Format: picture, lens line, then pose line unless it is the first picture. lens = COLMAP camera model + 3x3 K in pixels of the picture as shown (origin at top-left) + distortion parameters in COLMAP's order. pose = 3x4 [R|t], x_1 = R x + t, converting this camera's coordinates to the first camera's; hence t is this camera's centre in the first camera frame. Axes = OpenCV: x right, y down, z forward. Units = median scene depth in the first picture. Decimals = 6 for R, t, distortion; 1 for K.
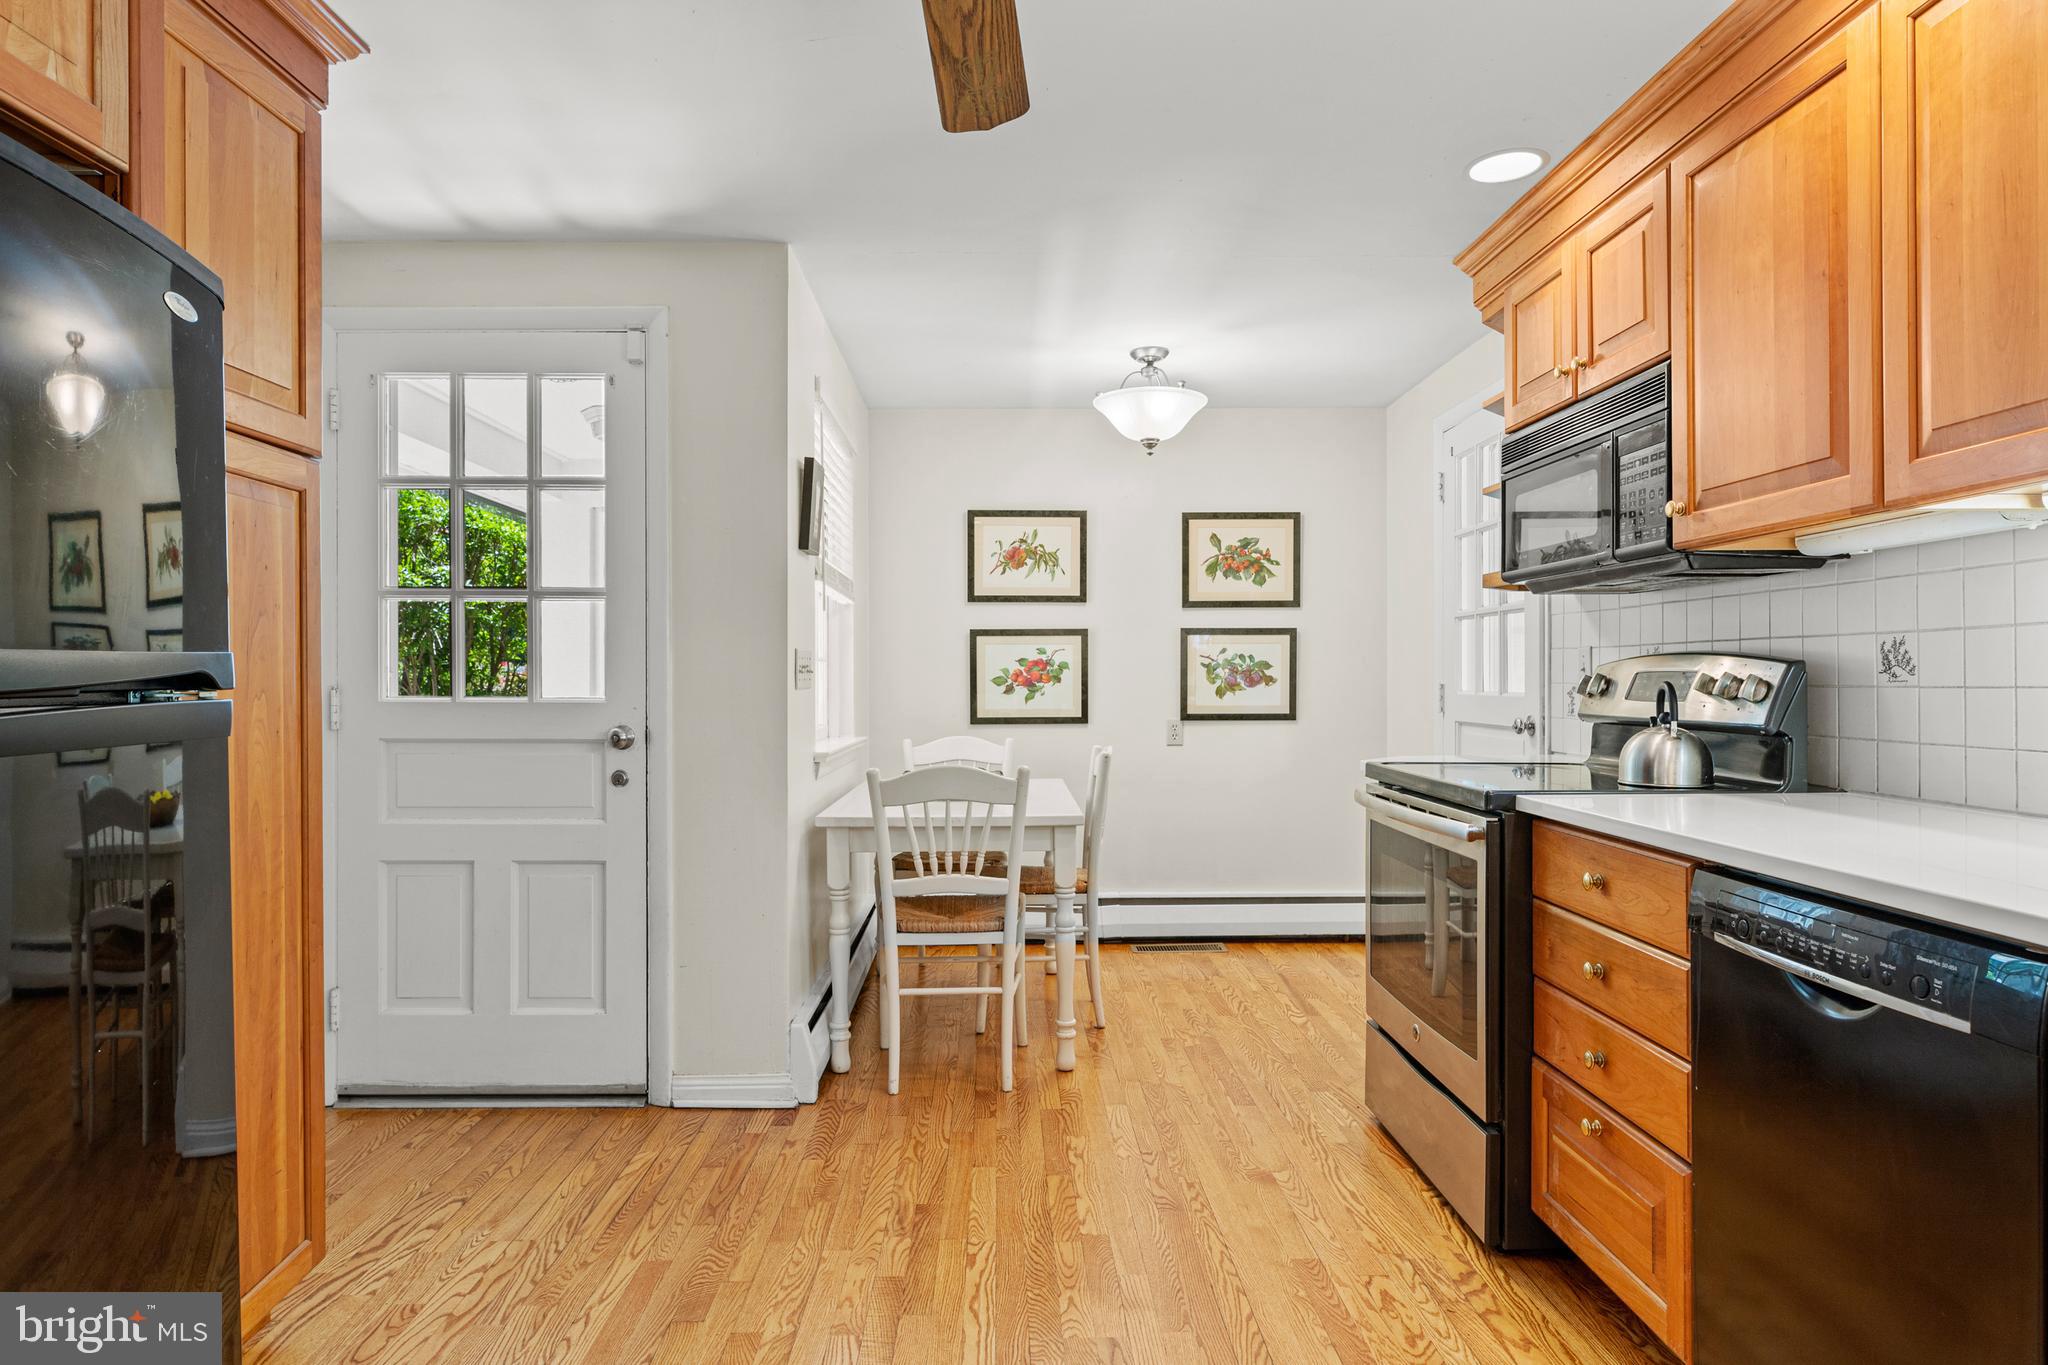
lens RADIAL K [[1183.3, 0, 1024.0], [0, 1183.3, 682.5], [0, 0, 1]] dist [0.007706, -0.001796]
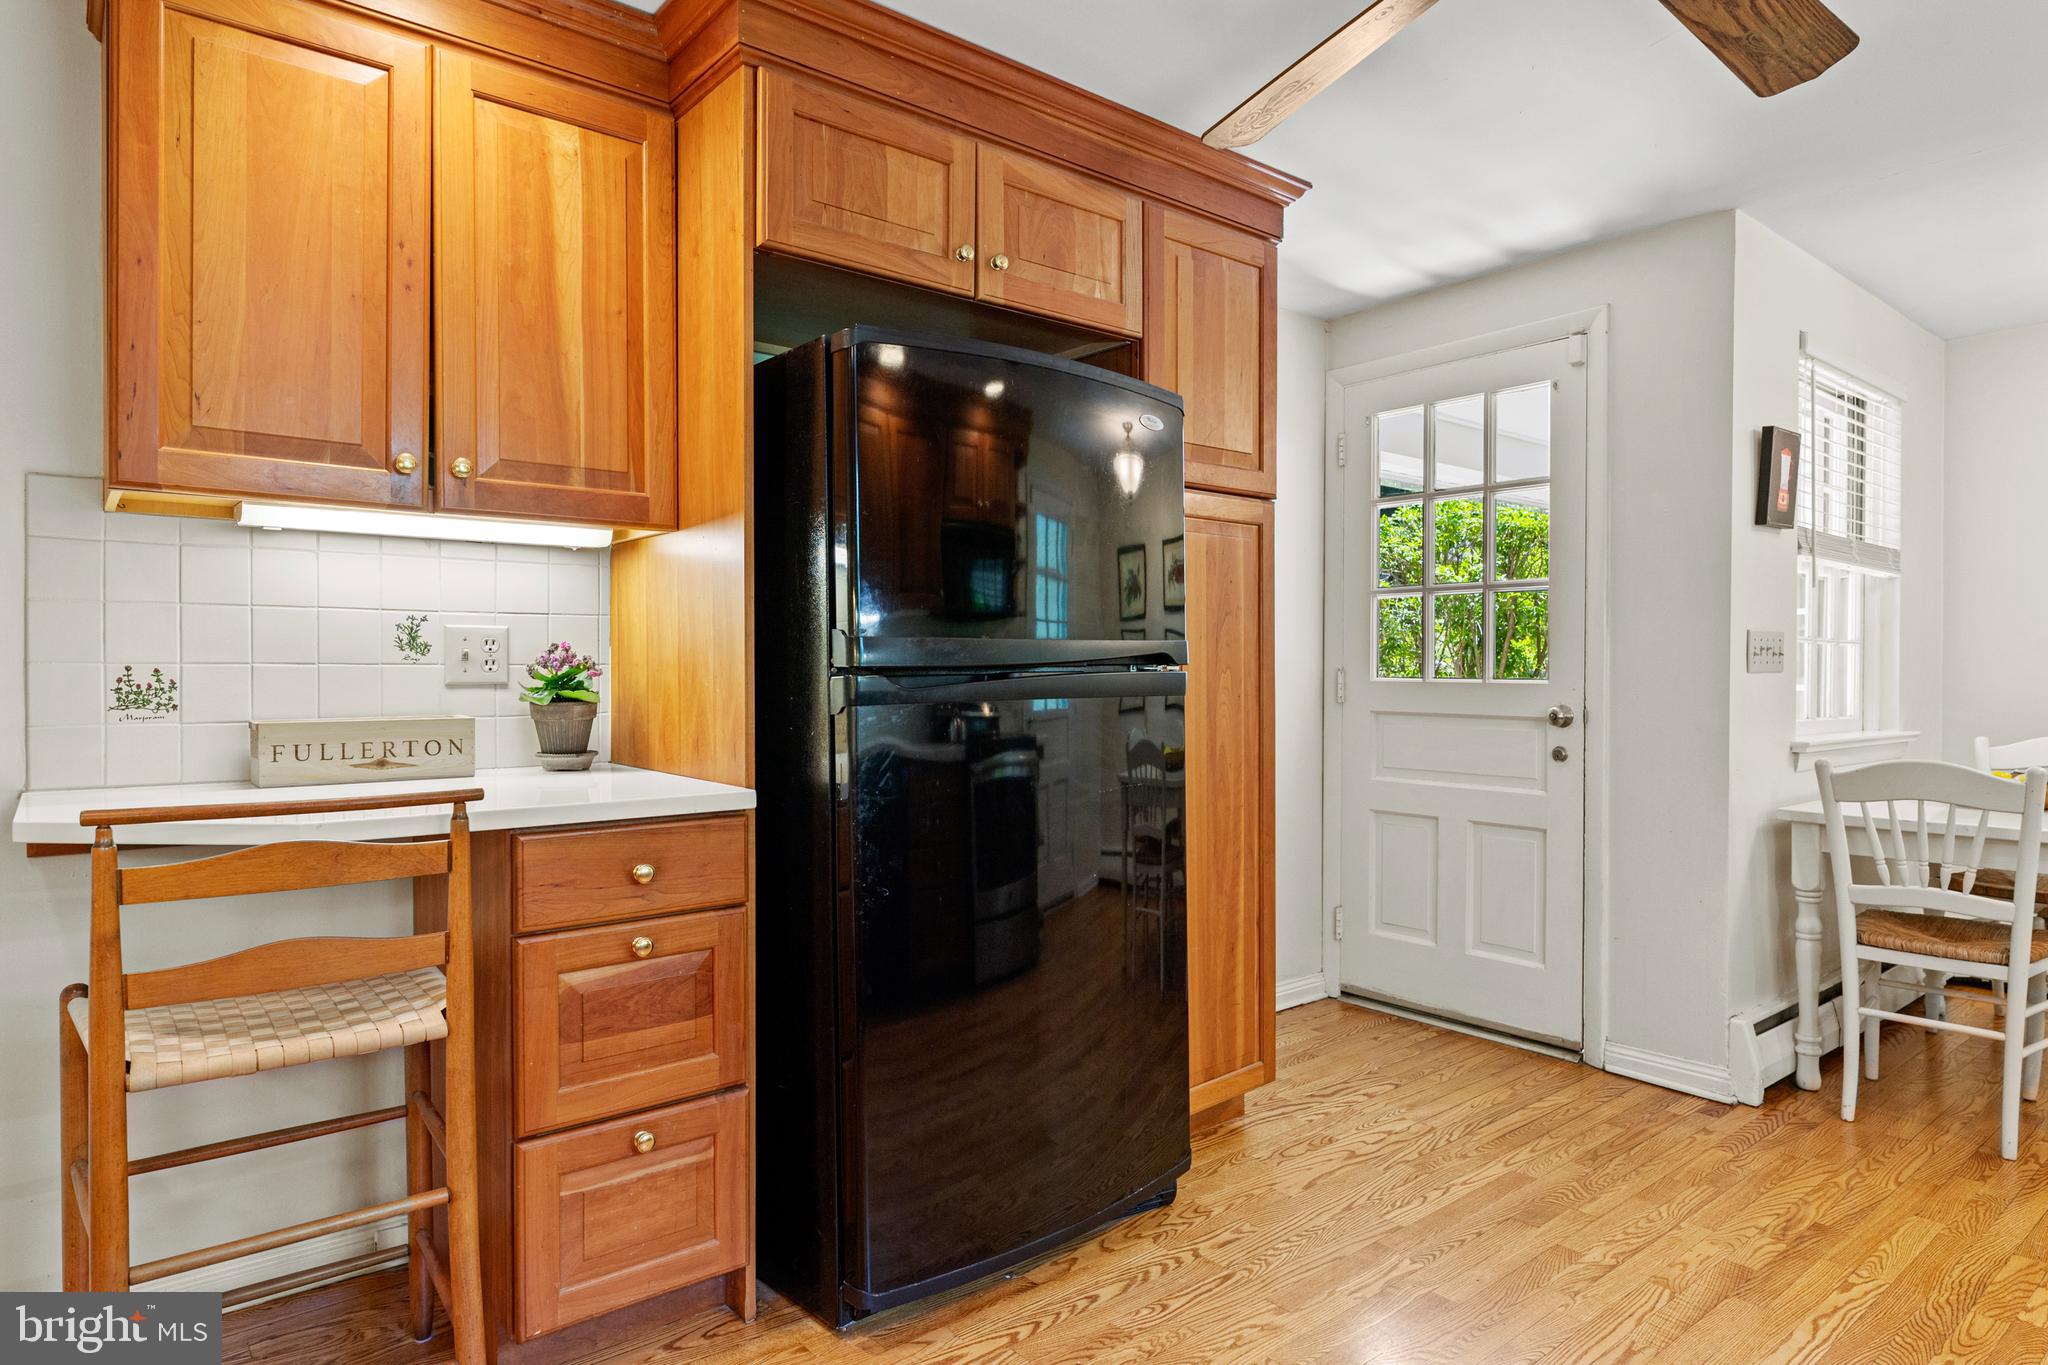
lens RADIAL K [[1206.5, 0, 1024.0], [0, 1206.5, 682.5], [0, 0, 1]] dist [-0.000185, 0.000881]
pose [[0.621022, 0.010292, -0.783725, 0.245983], [-0.005112, 0.999946, 0.009080, 0.009553], [0.783776, -0.001632, 0.621041, -0.072564]]
